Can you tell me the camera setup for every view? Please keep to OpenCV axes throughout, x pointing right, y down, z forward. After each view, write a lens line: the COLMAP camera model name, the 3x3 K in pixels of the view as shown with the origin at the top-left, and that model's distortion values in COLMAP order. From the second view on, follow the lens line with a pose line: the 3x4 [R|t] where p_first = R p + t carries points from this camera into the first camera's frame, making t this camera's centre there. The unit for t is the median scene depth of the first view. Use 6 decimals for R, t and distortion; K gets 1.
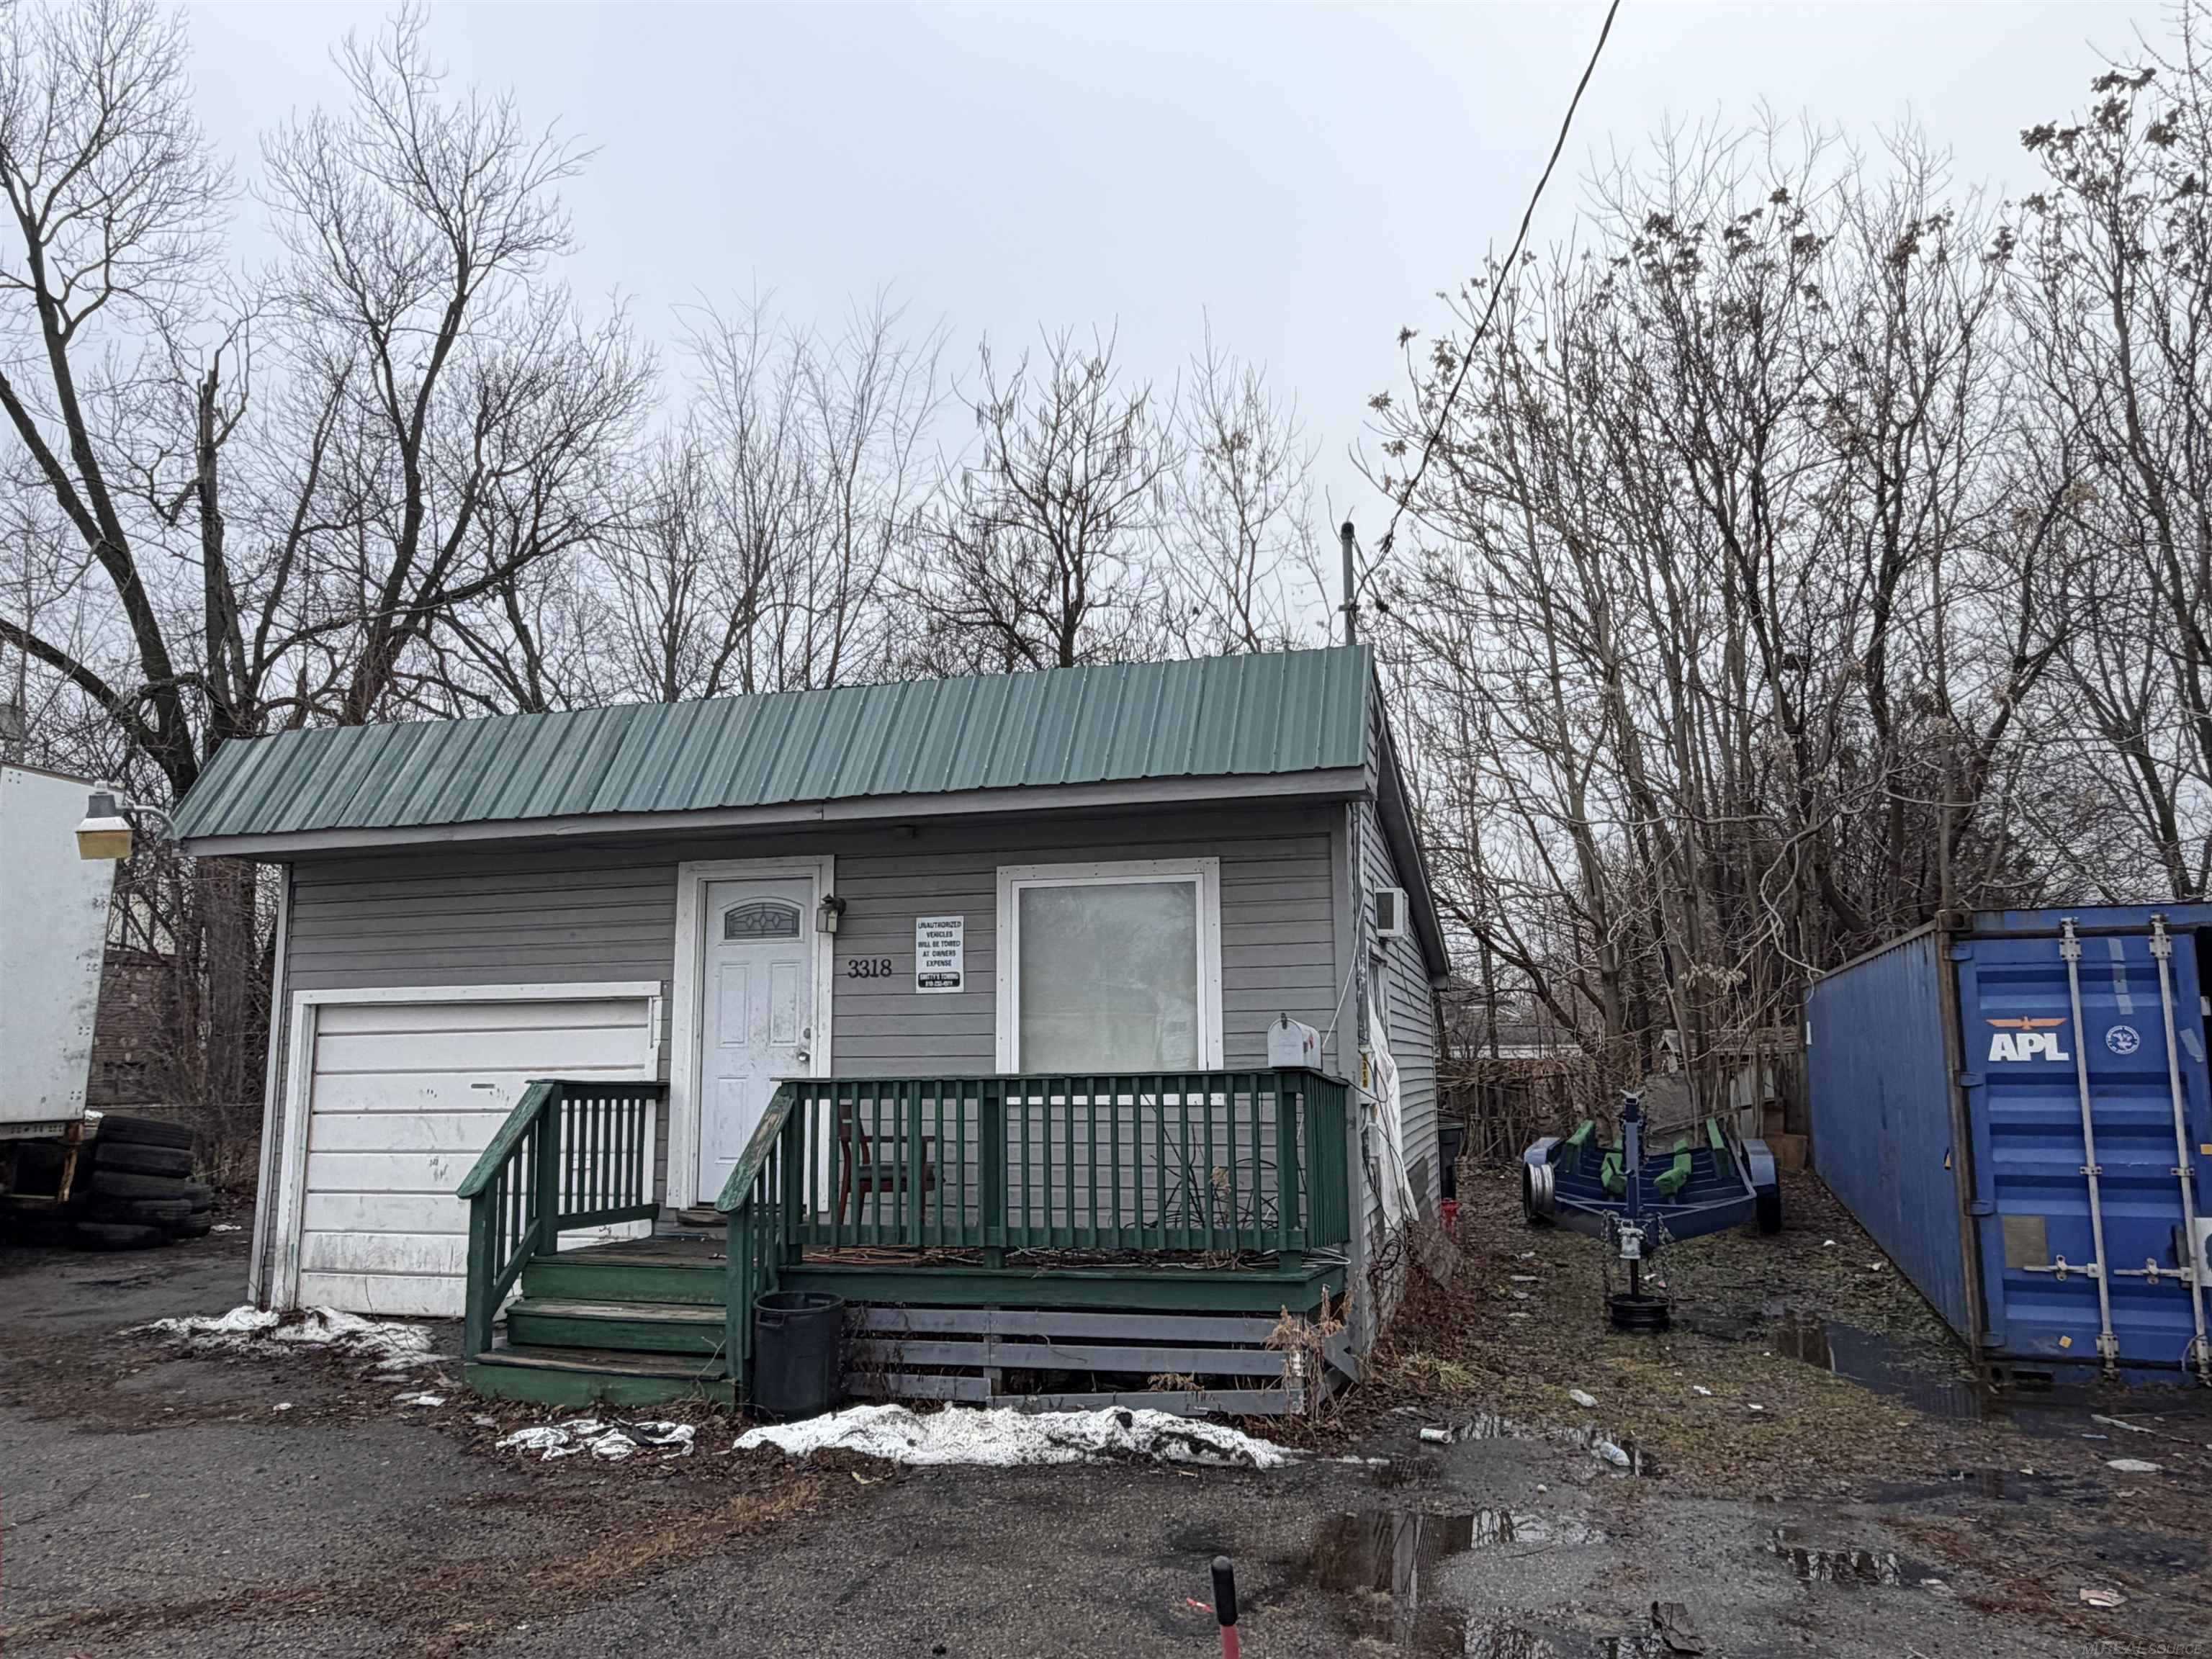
lens RADIAL K [[1467.6, 0, 1108.5], [0, 1467.6, 825.4], [0, 0, 1]] dist [0.002420, 0.001465]
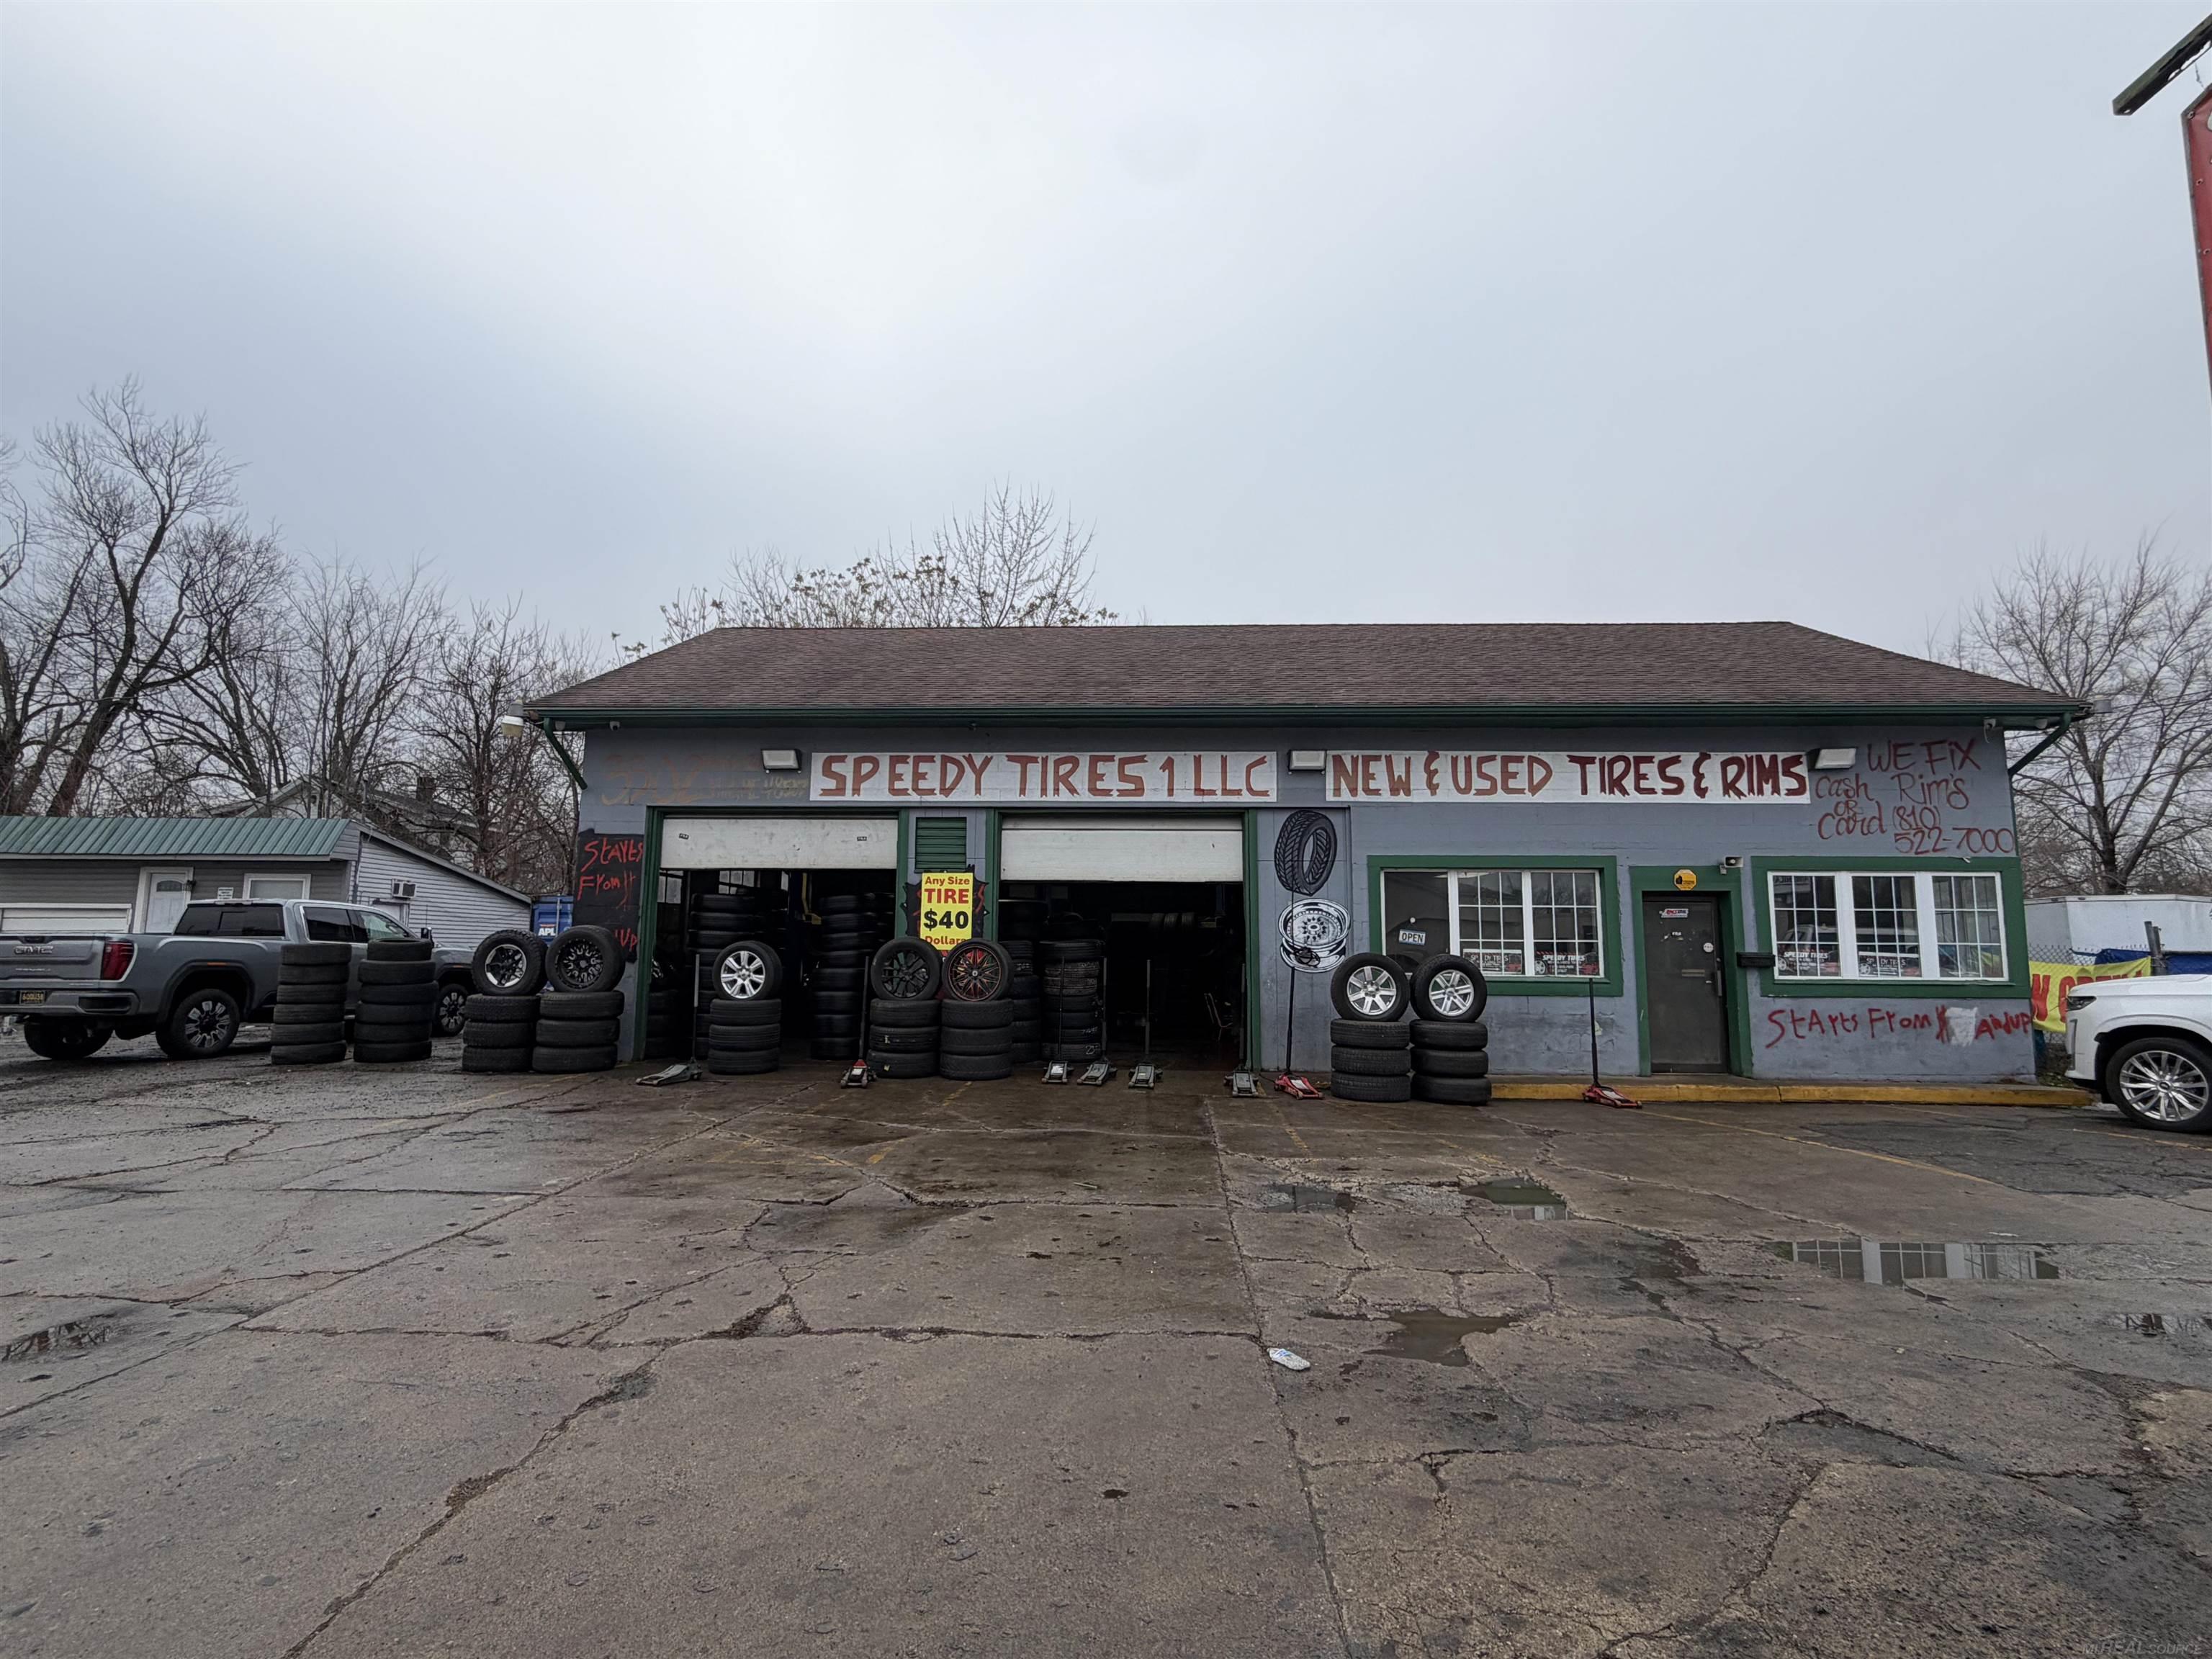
lens RADIAL K [[1024.0, 0, 1102.9], [0, 1024.0, 828.3], [0, 0, 1]] dist [-0.002777, -0.000555]
pose [[0.964413, 0.047789, 0.260044, 0.393442], [-0.056923, 0.997994, 0.027702, -0.082162], [-0.258199, -0.041519, 0.965199, -0.579223]]
